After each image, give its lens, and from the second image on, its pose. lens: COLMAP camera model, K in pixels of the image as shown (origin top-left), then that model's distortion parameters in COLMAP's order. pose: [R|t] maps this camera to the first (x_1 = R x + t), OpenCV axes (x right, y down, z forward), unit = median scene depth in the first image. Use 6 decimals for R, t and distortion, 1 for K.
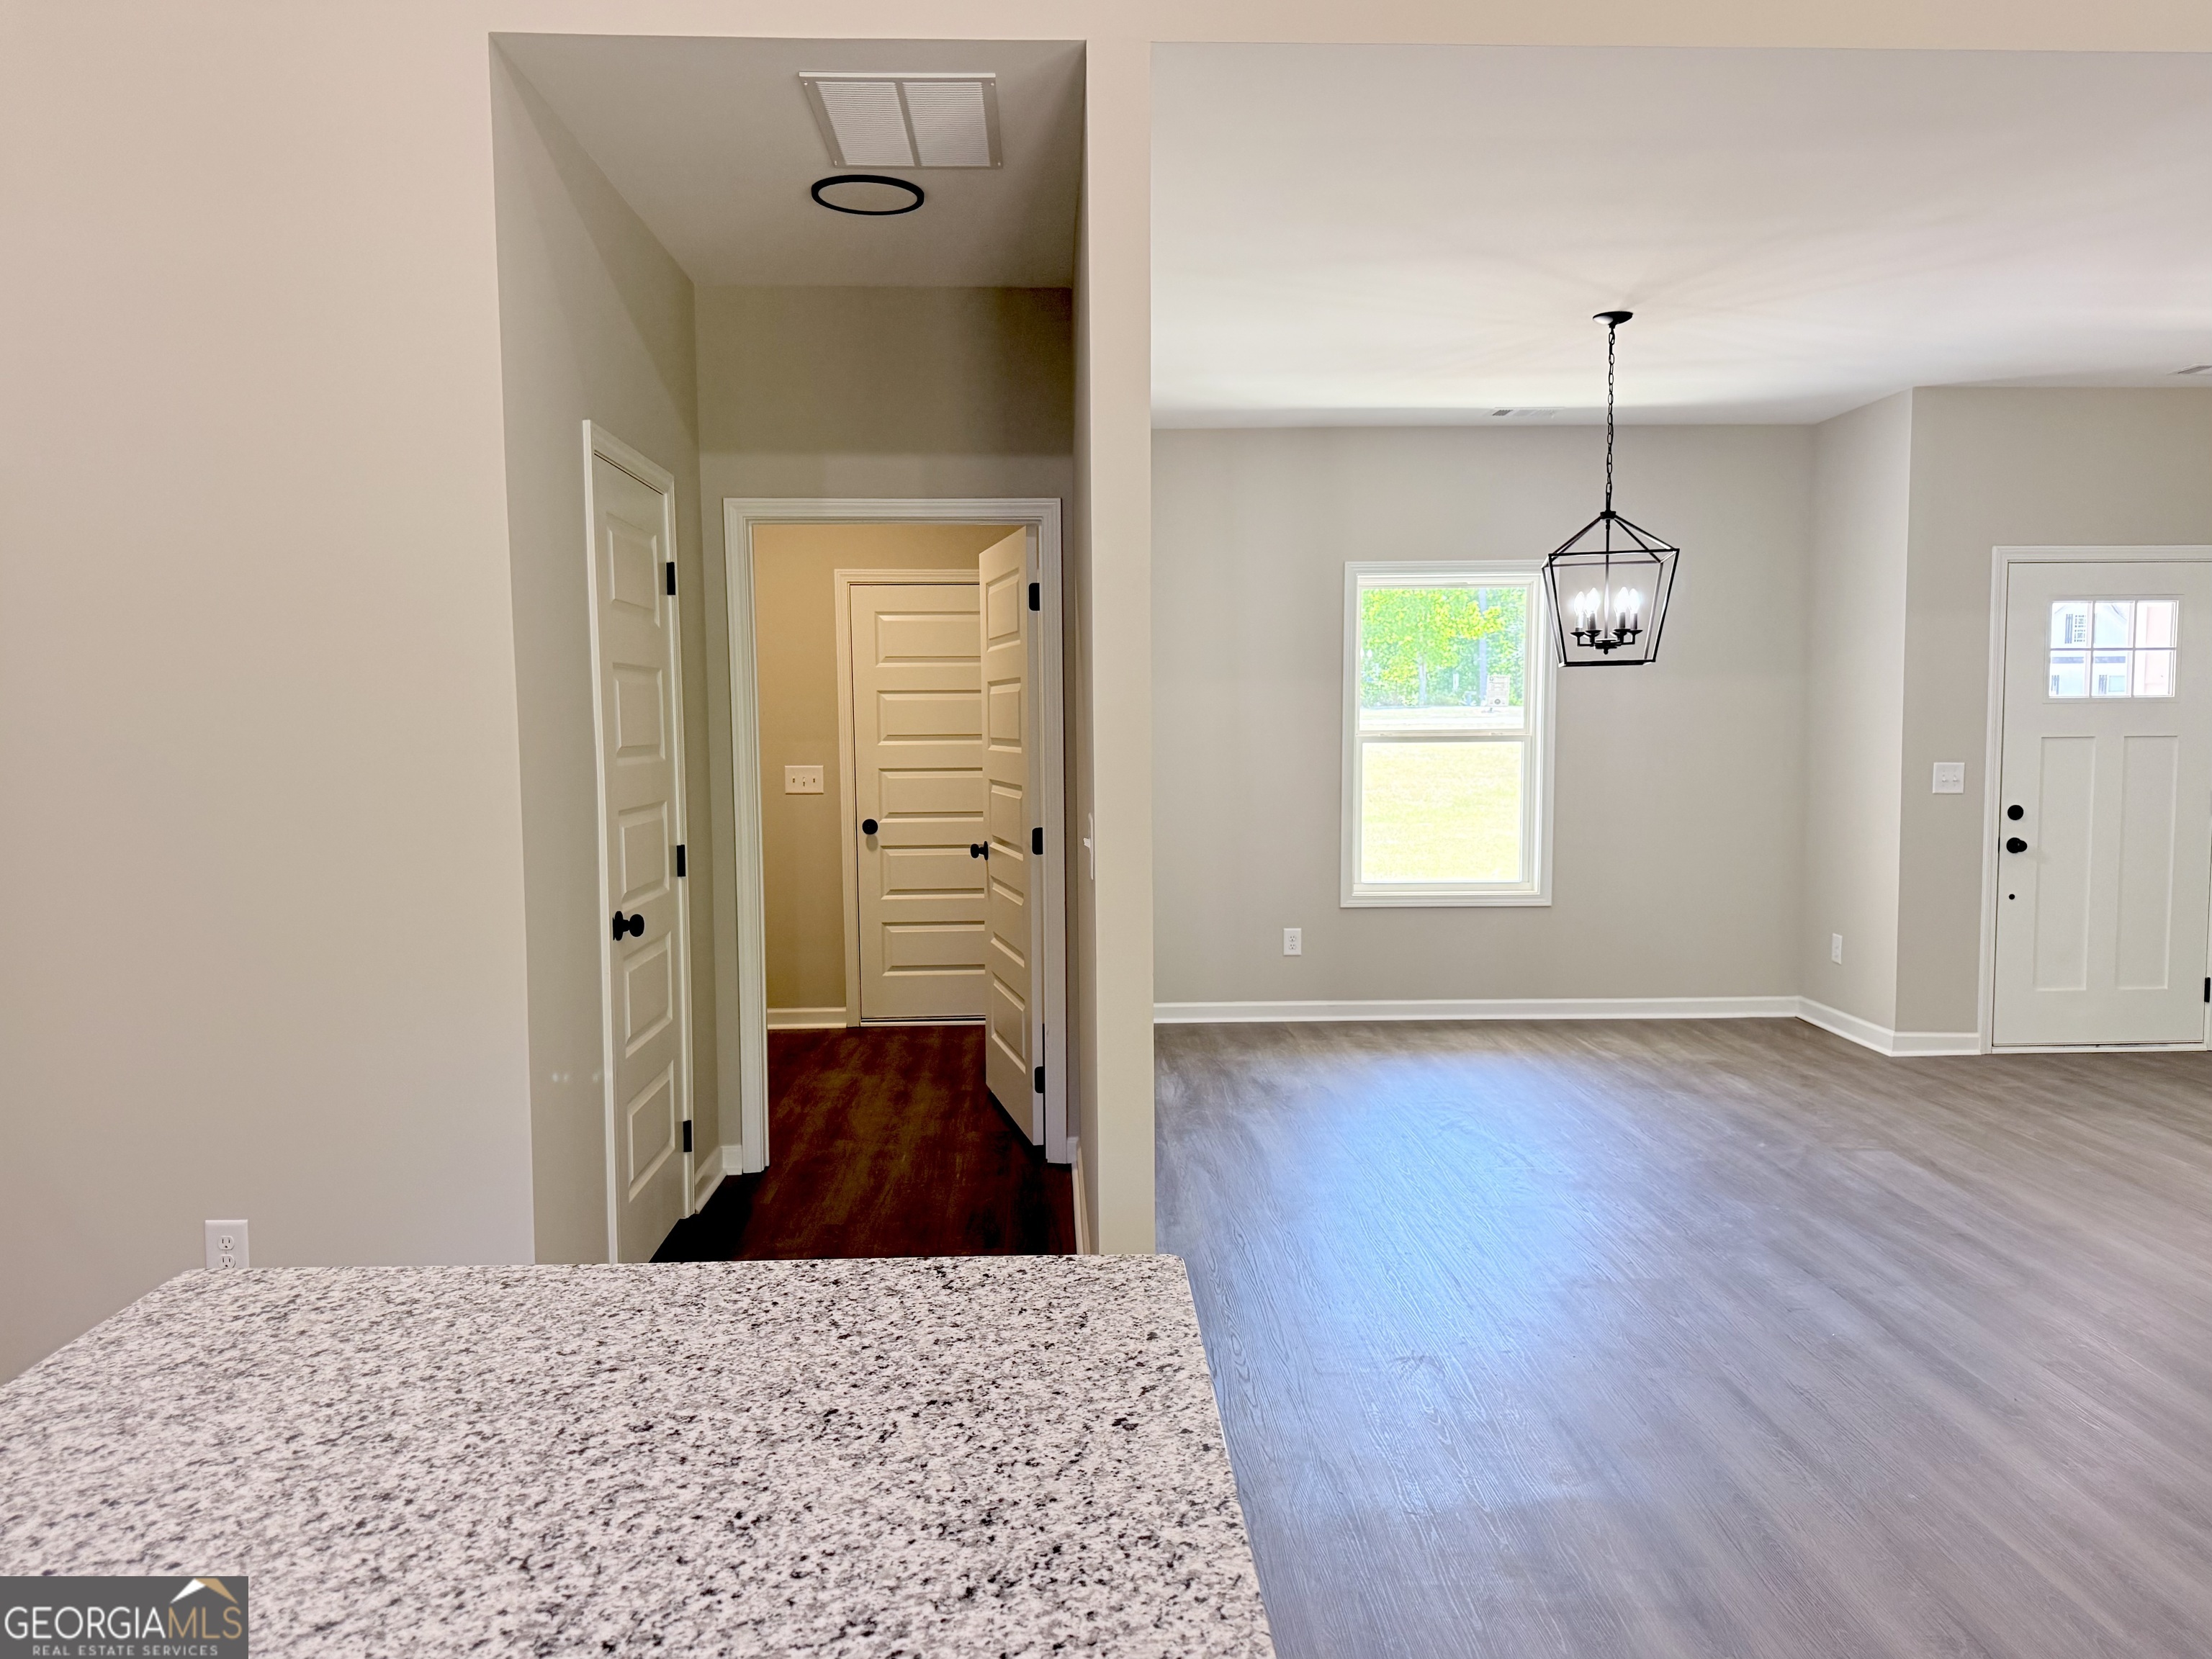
lens RADIAL K [[1618.8, 0, 1106.0], [0, 1618.8, 829.5], [0, 0, 1]] dist [-0.007011, -0.001421]
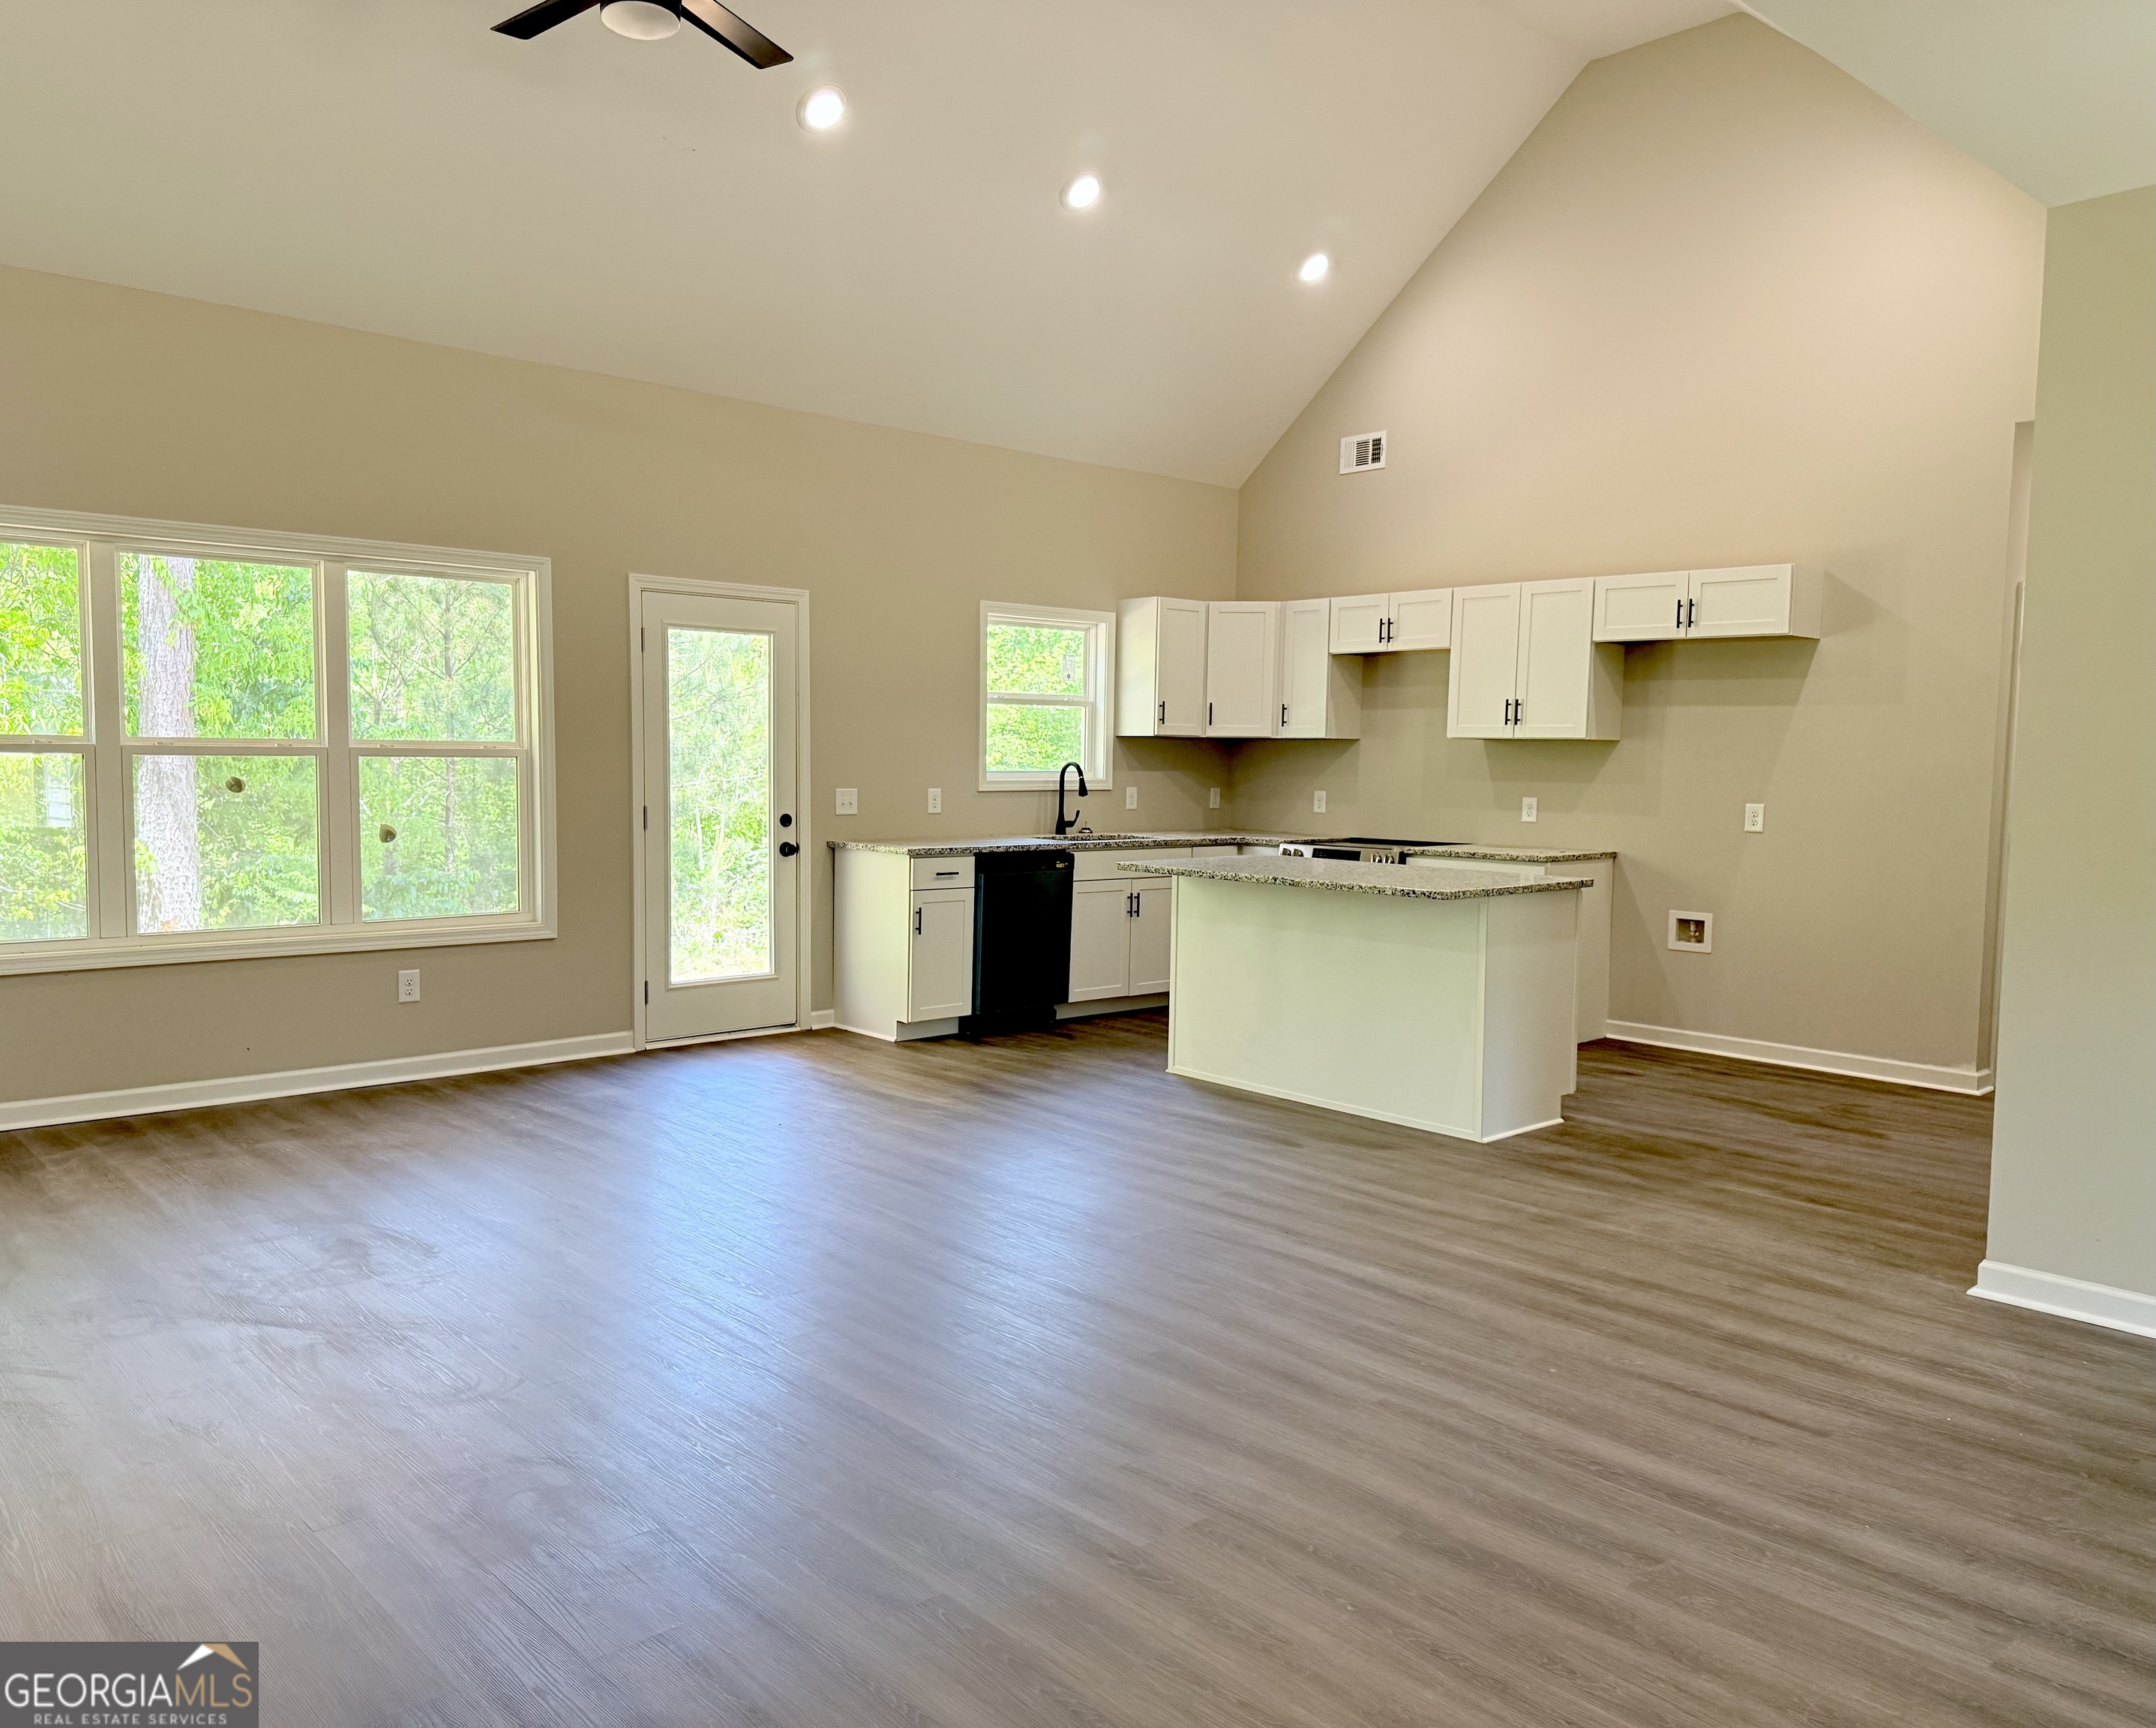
lens RADIAL K [[1602.0, 0, 1000.1], [0, 1602.0, 870.4], [0, 0, 1]] dist [0.104943, -0.168035]
pose [[-0.779476, 0.041512, -0.625055, 0.879789], [-0.054291, 0.989571, 0.133425, -0.057756], [0.624075, 0.137936, -0.769093, 0.910061]]
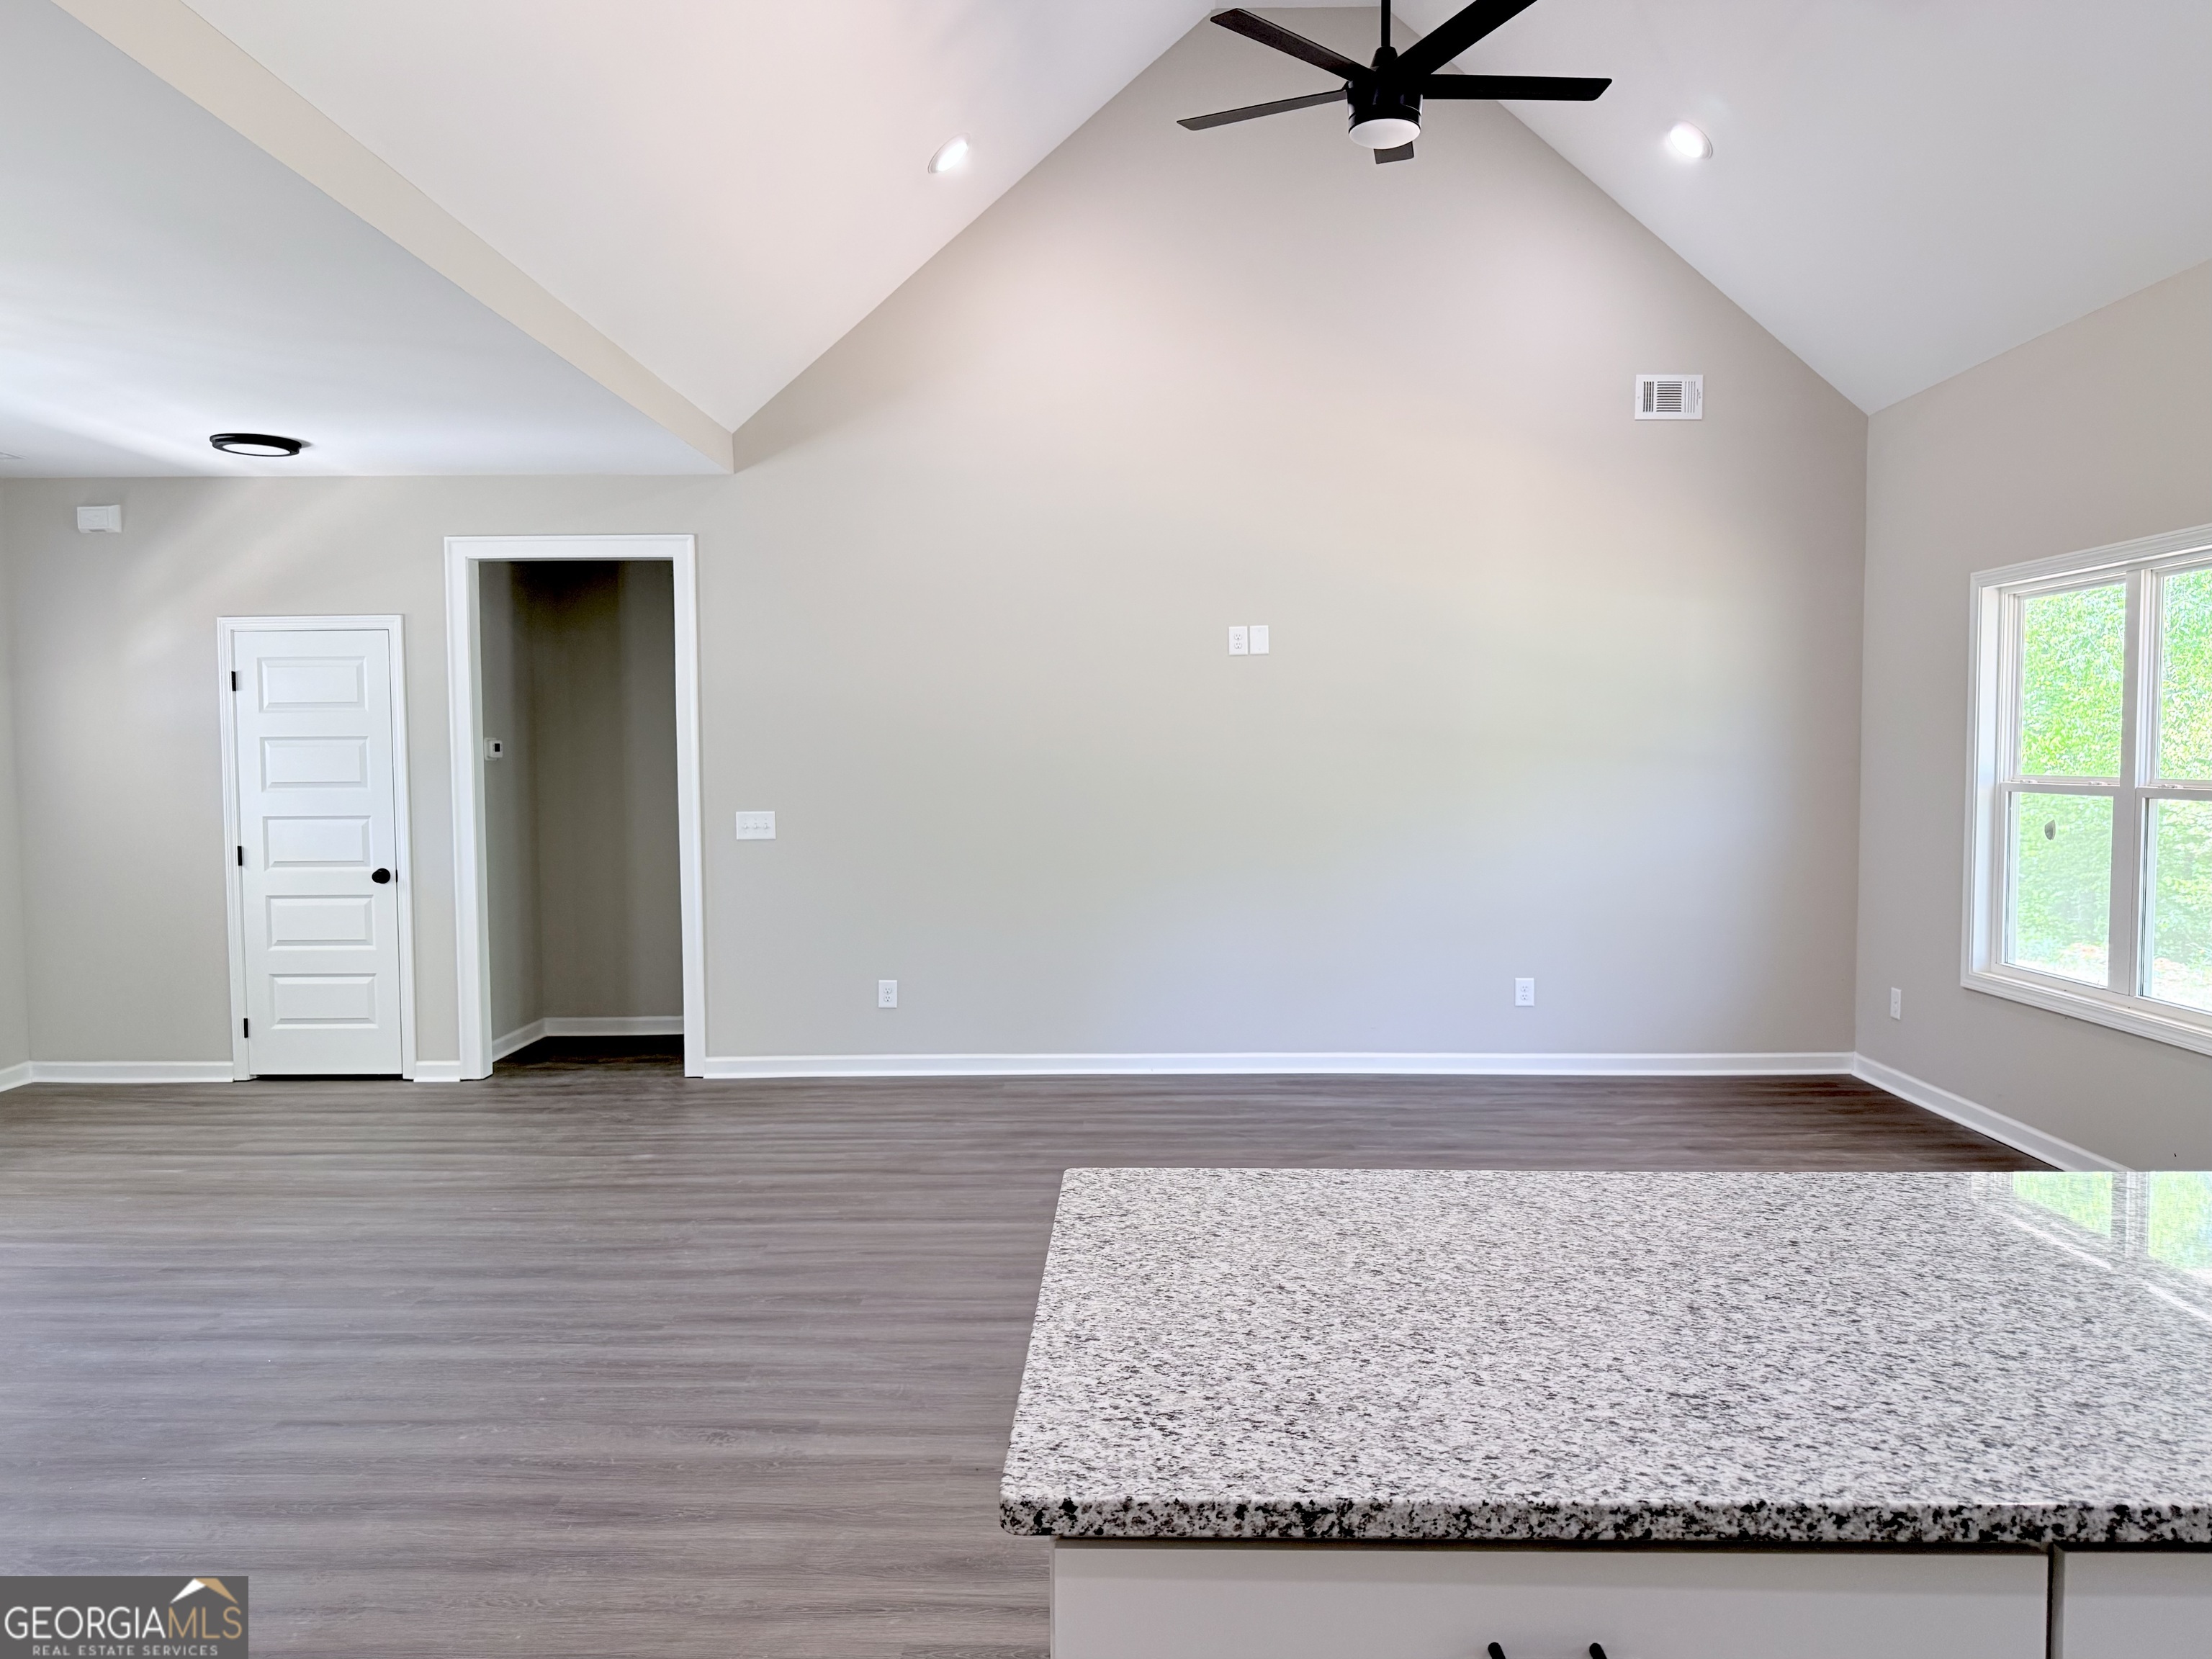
lens RADIAL K [[1579.8, 0, 1112.9], [0, 1579.8, 838.5], [0, 0, 1]] dist [0.071828, -0.092221]
pose [[0.047566, -0.048525, 0.997689, -0.390603], [0.076375, 0.996072, 0.044805, -0.024190], [-0.995944, 0.074067, 0.051085, 0.257423]]
